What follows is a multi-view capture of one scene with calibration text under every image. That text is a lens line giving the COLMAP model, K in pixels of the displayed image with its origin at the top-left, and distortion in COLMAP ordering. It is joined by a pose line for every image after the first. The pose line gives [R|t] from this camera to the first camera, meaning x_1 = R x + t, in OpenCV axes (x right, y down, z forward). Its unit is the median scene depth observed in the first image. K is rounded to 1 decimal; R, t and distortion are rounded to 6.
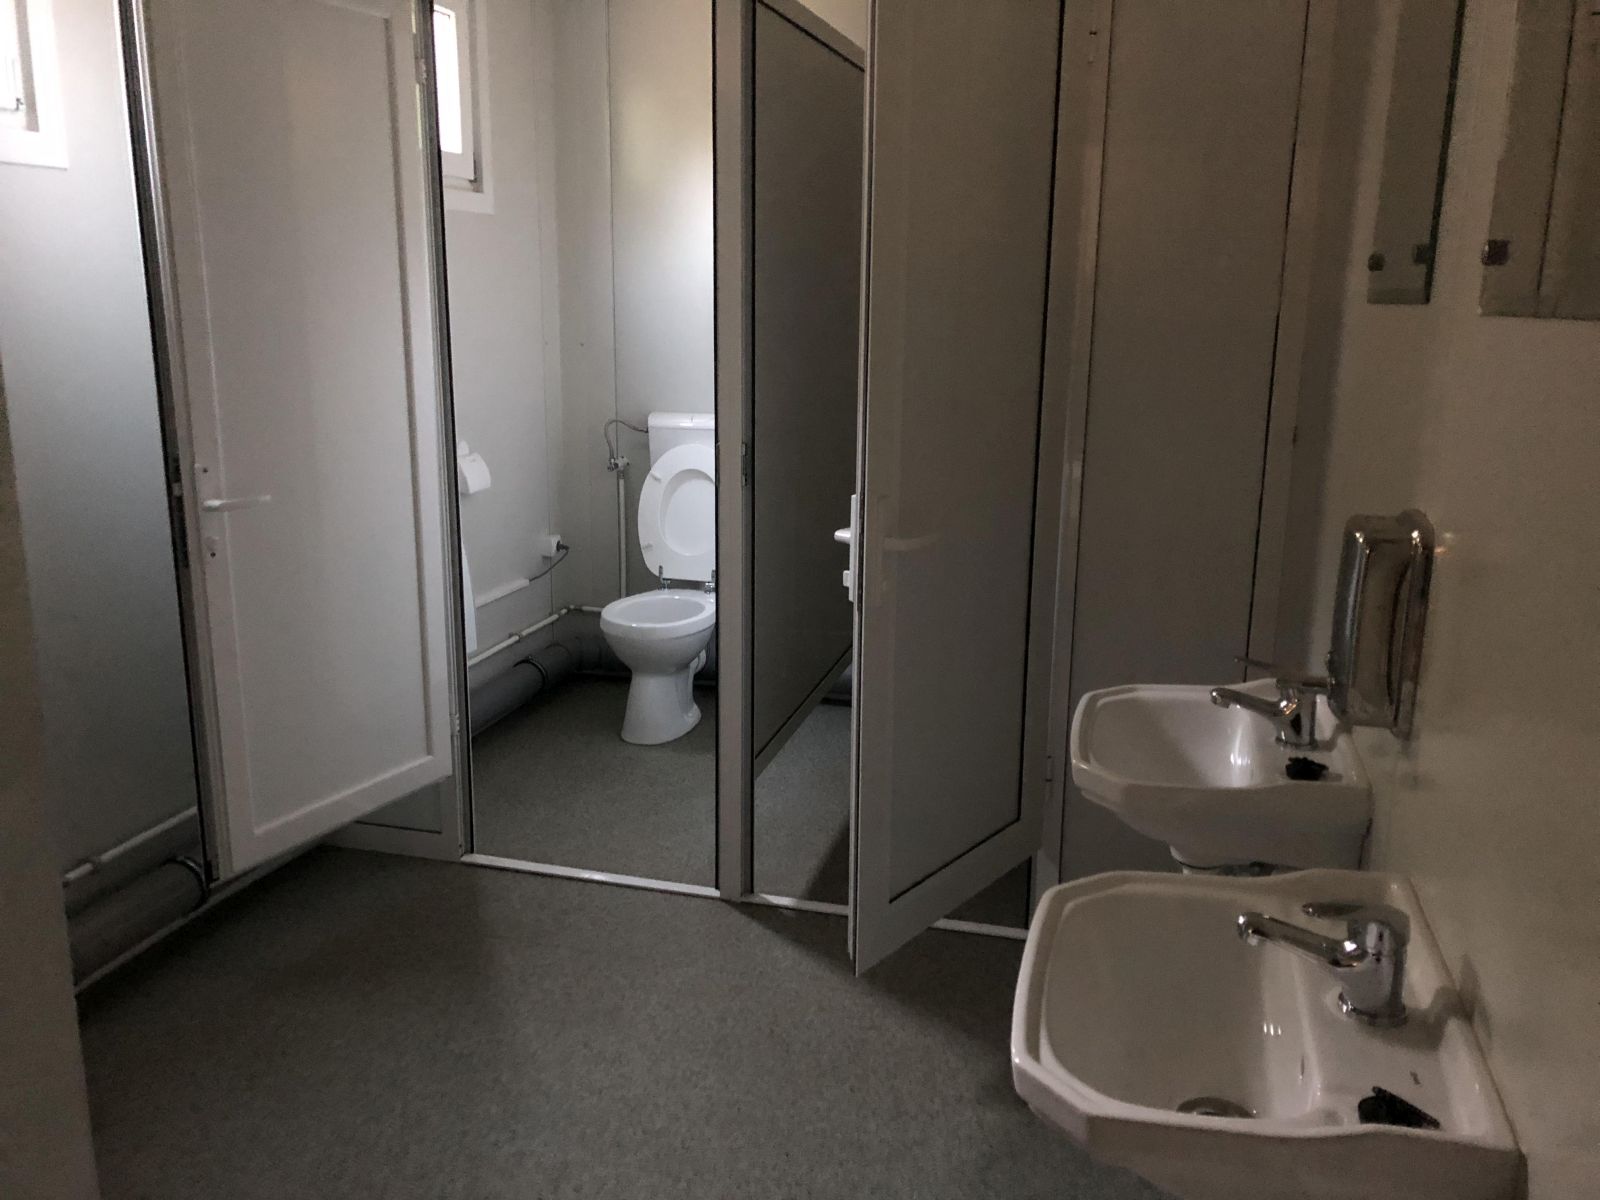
lens RADIAL K [[1296.9, 0, 808.7], [0, 1296.9, 601.0], [0, 0, 1]] dist [0.023140, -0.037867]
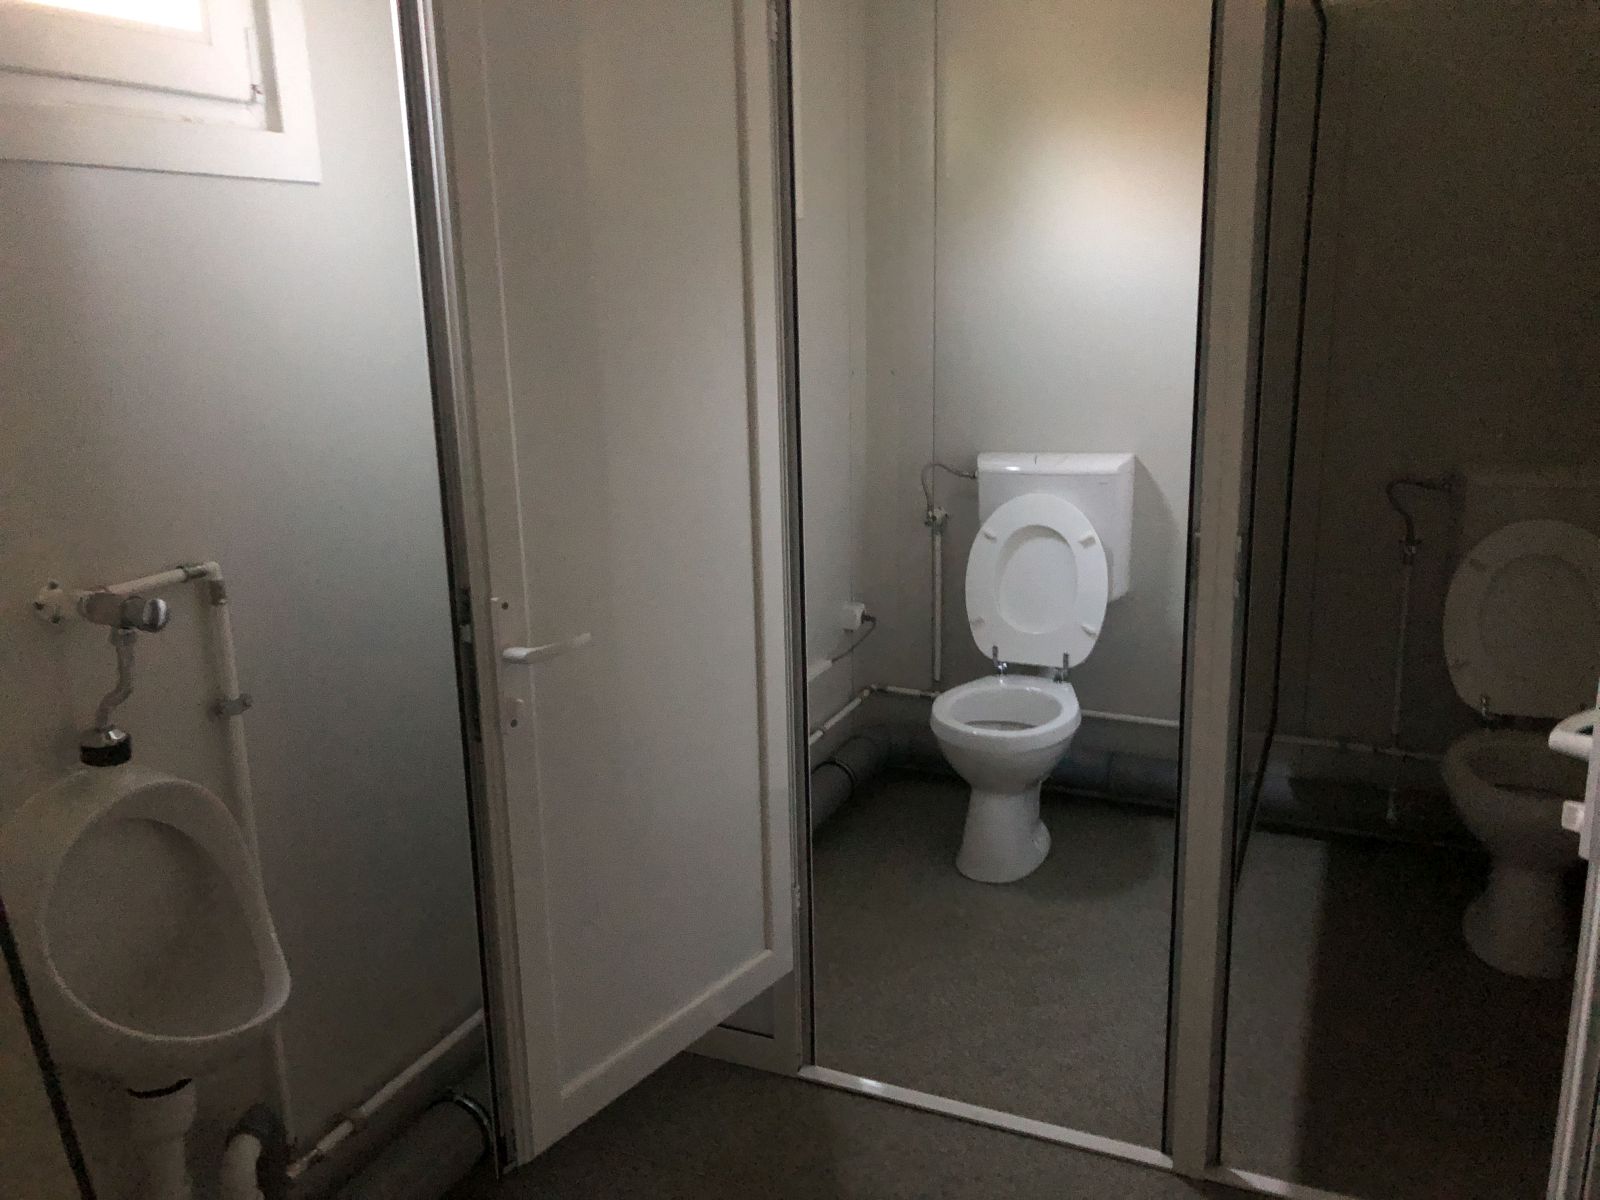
lens RADIAL K [[1296.9, 0, 791.7], [0, 1296.9, 596.4], [0, 0, 1]] dist [0.023140, -0.037867]
pose [[0.987374, -0.001024, -0.158401, -0.156468], [0.001155, 0.999999, 0.000735, -0.082141], [0.158400, -0.000909, 0.987375, 0.261053]]
